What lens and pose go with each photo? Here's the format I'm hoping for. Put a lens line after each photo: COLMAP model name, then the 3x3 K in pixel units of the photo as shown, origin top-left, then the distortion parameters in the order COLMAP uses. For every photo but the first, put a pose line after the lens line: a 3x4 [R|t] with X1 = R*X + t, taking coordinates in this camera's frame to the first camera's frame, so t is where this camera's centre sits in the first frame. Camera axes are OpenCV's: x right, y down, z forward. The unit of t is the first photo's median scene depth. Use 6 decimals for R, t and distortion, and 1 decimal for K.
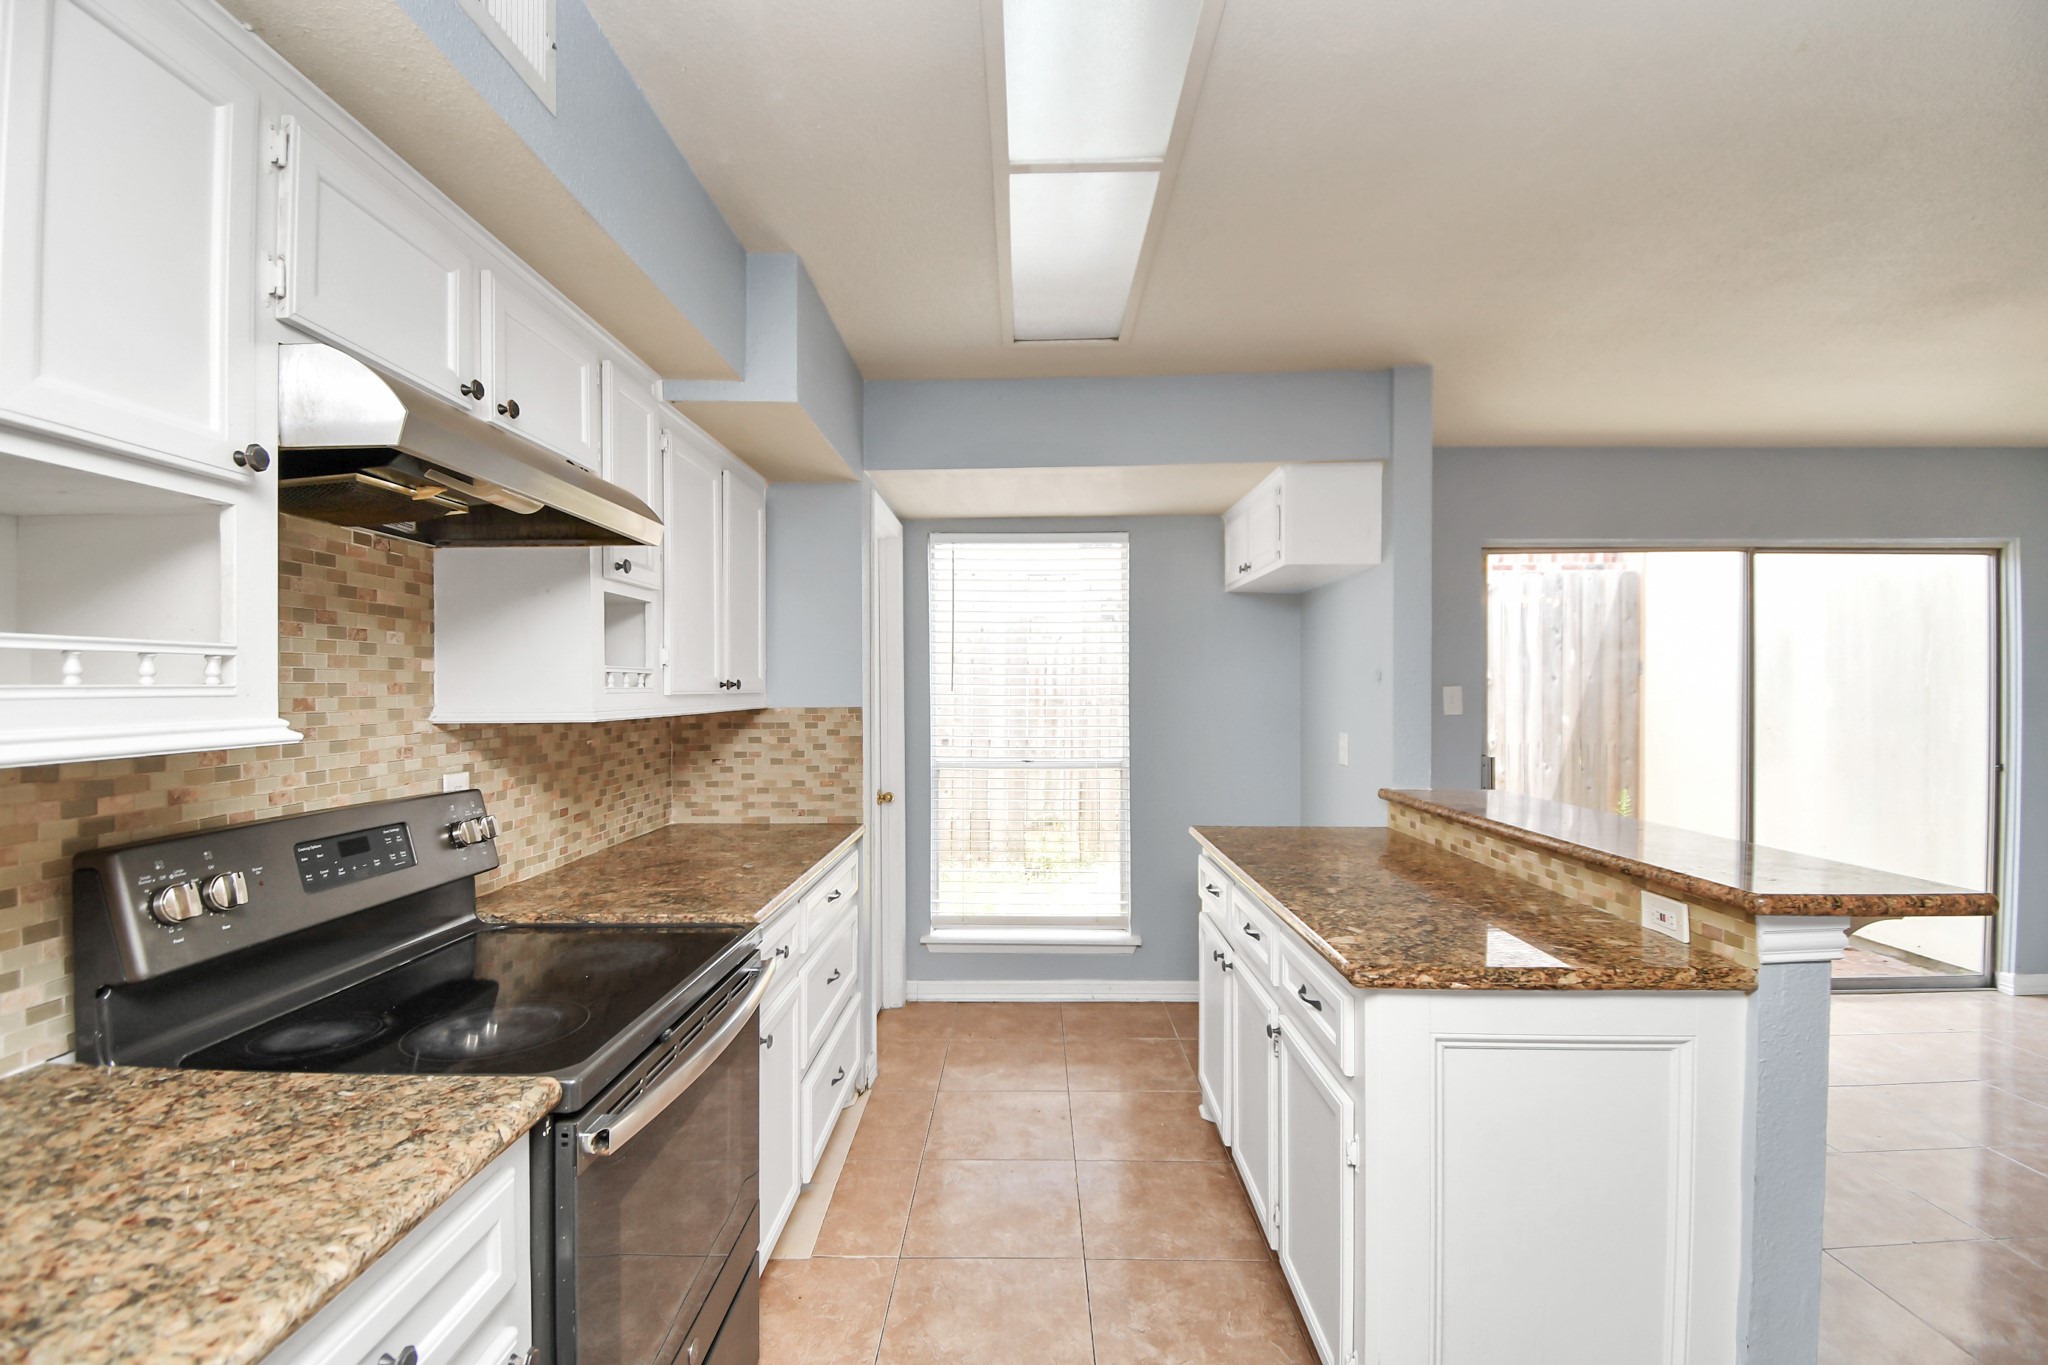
lens RADIAL K [[918.7, 0, 1004.5], [0, 918.7, 685.7], [0, 0, 1]] dist [0.016486, -0.023068]
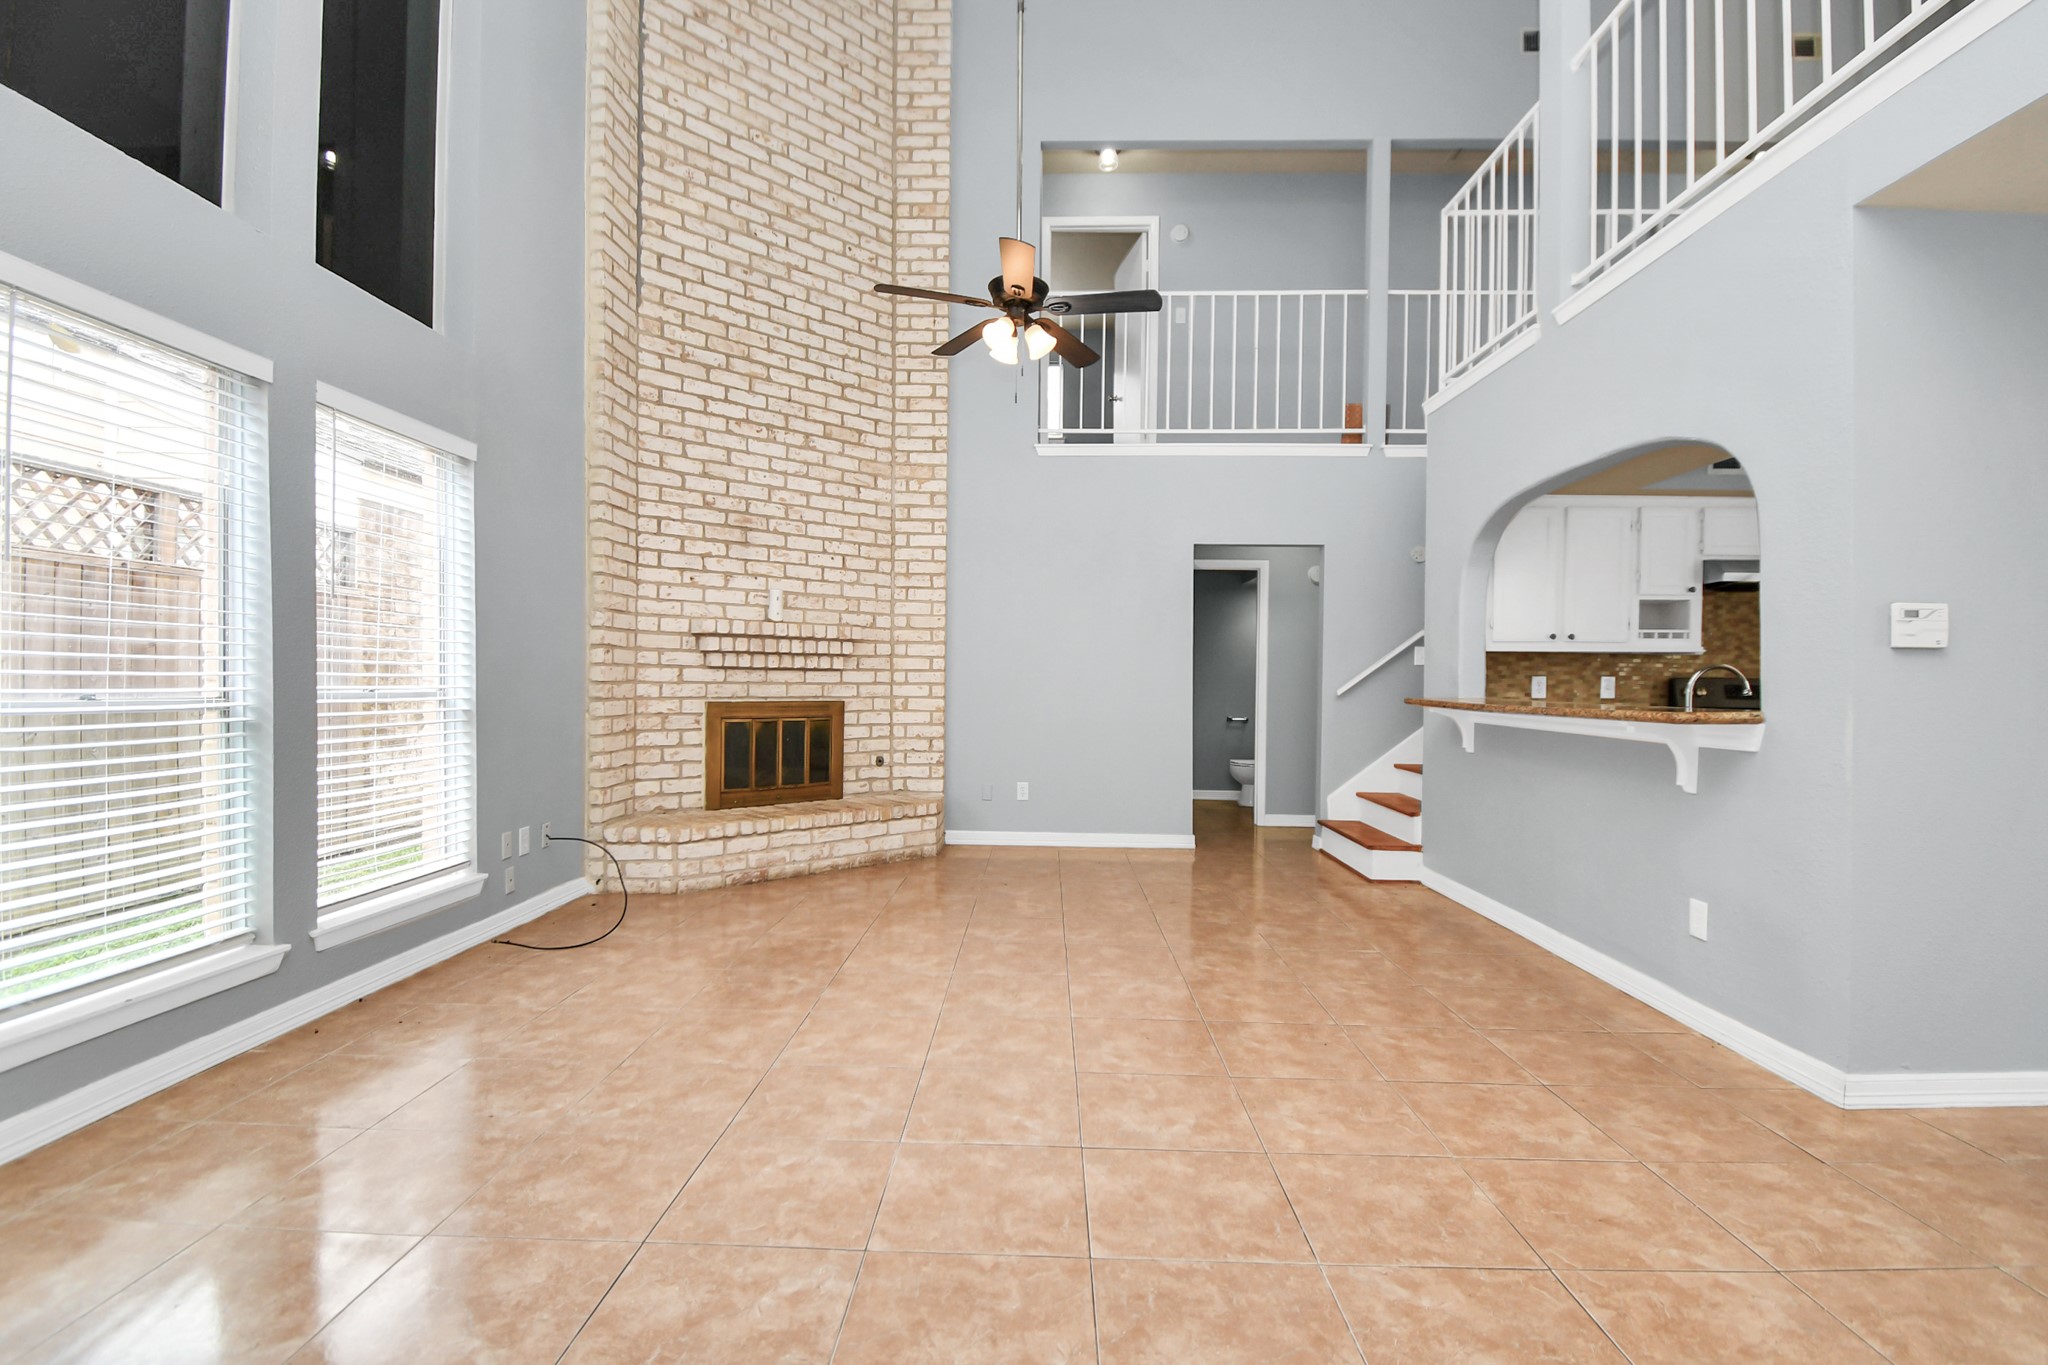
lens RADIAL K [[1005.7, 0, 1016.6], [0, 1005.7, 697.7], [0, 0, 1]] dist [0.012305, -0.000401]
pose [[-0.009003, 0.012346, -0.999883, 2.423362], [-0.013805, 0.999827, 0.012470, 0.158442], [0.999864, 0.013915, -0.008831, -1.306673]]
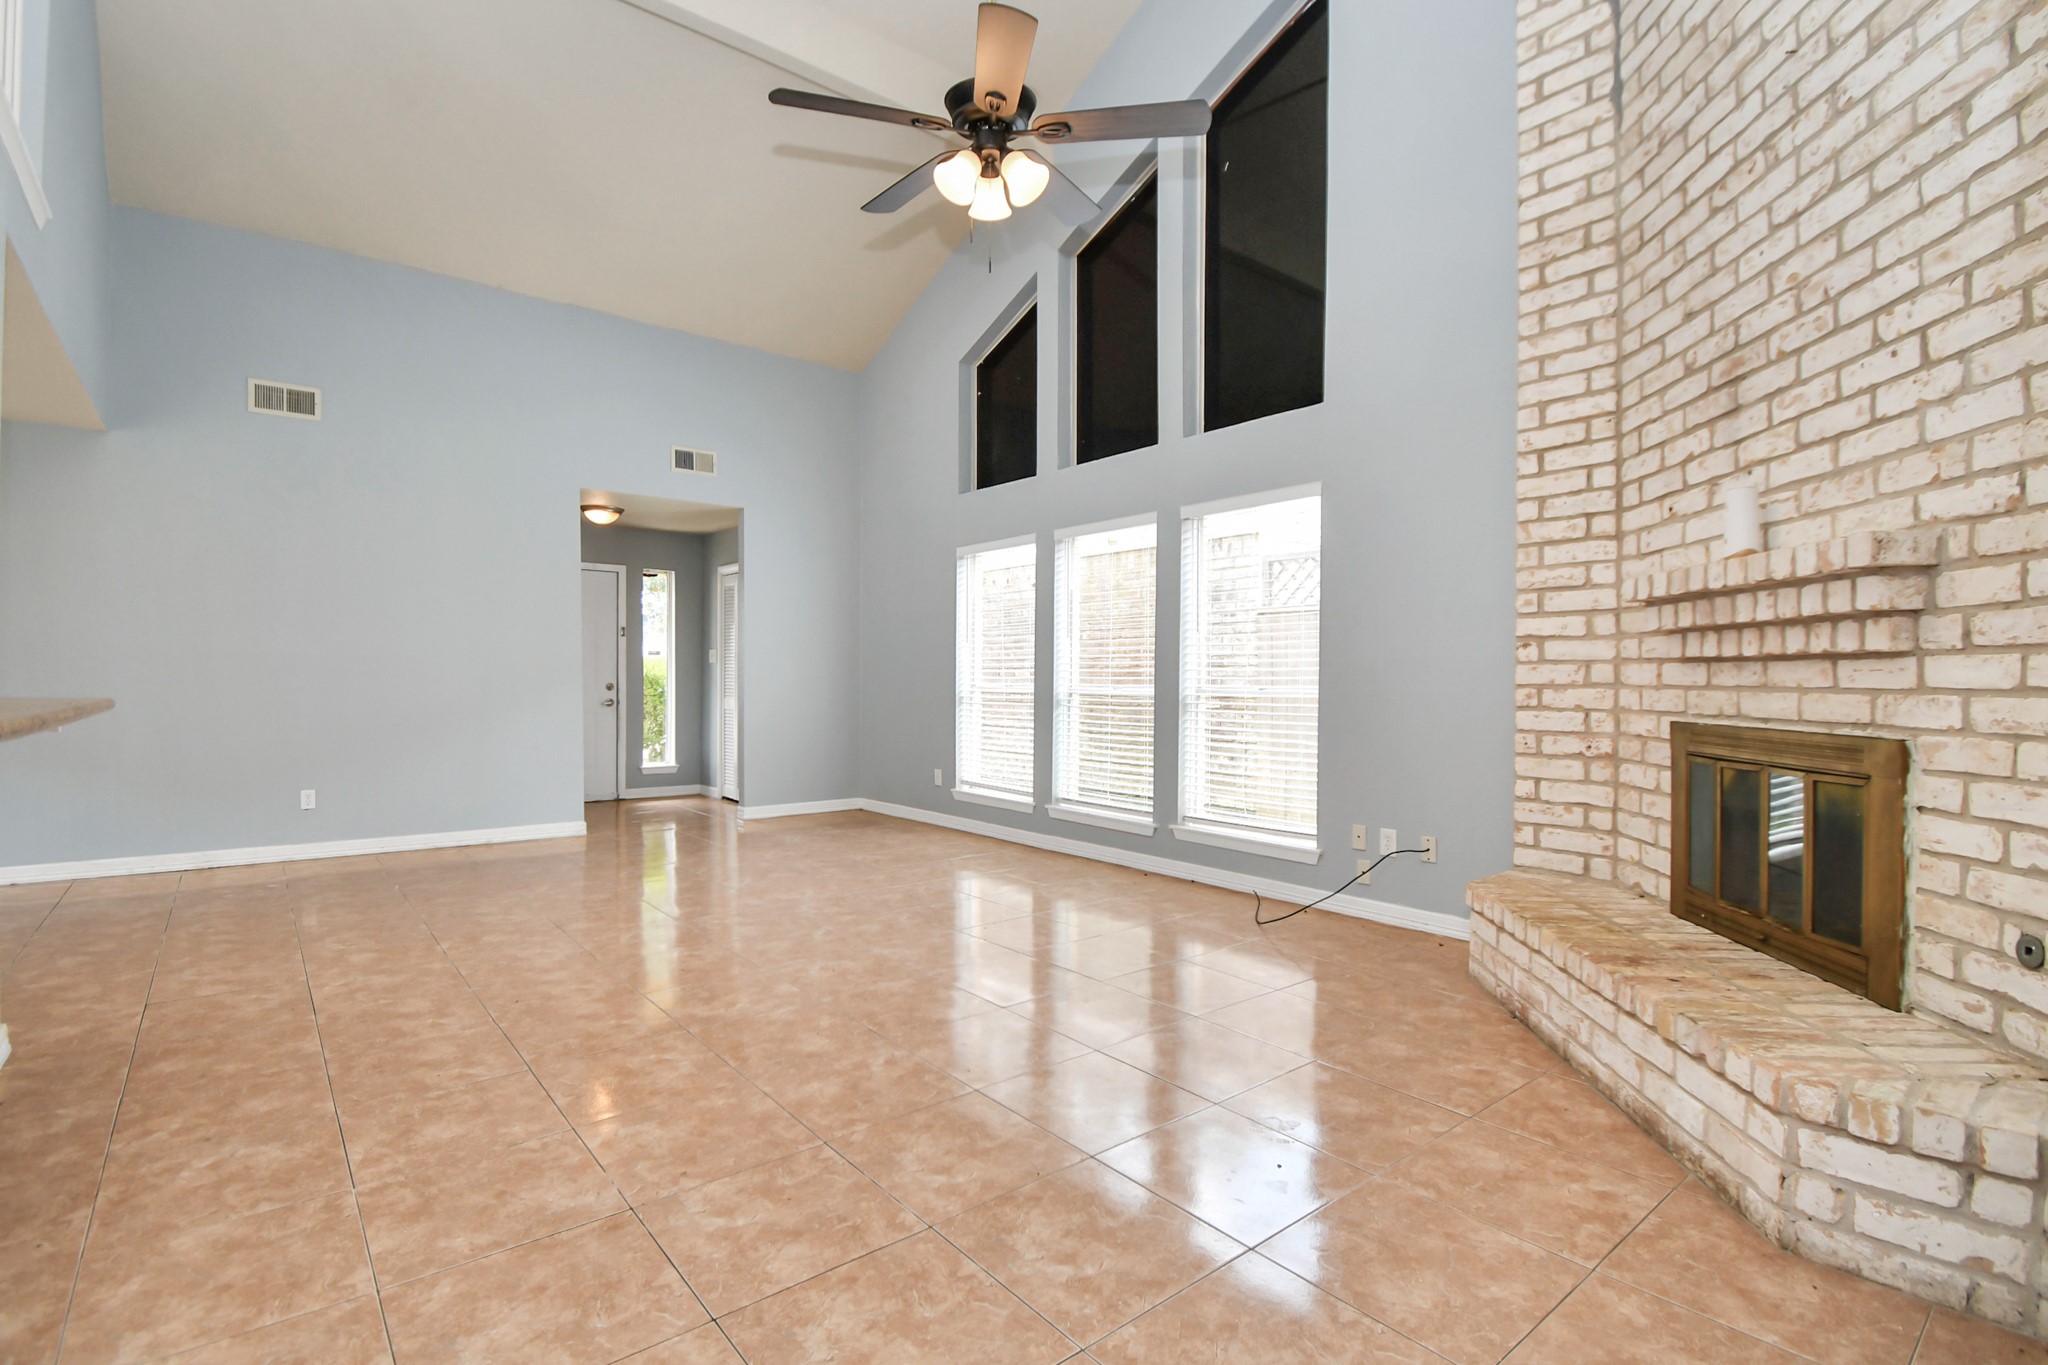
lens RADIAL K [[946.4, 0, 999.9], [0, 946.4, 689.7], [0, 0, 1]] dist [0.025102, -0.026924]
pose [[-0.617053, -0.015857, 0.786762, -1.231088], [-0.003712, 0.999844, 0.017240, 0.143798], [-0.786913, 0.007718, -0.617016, -0.350018]]
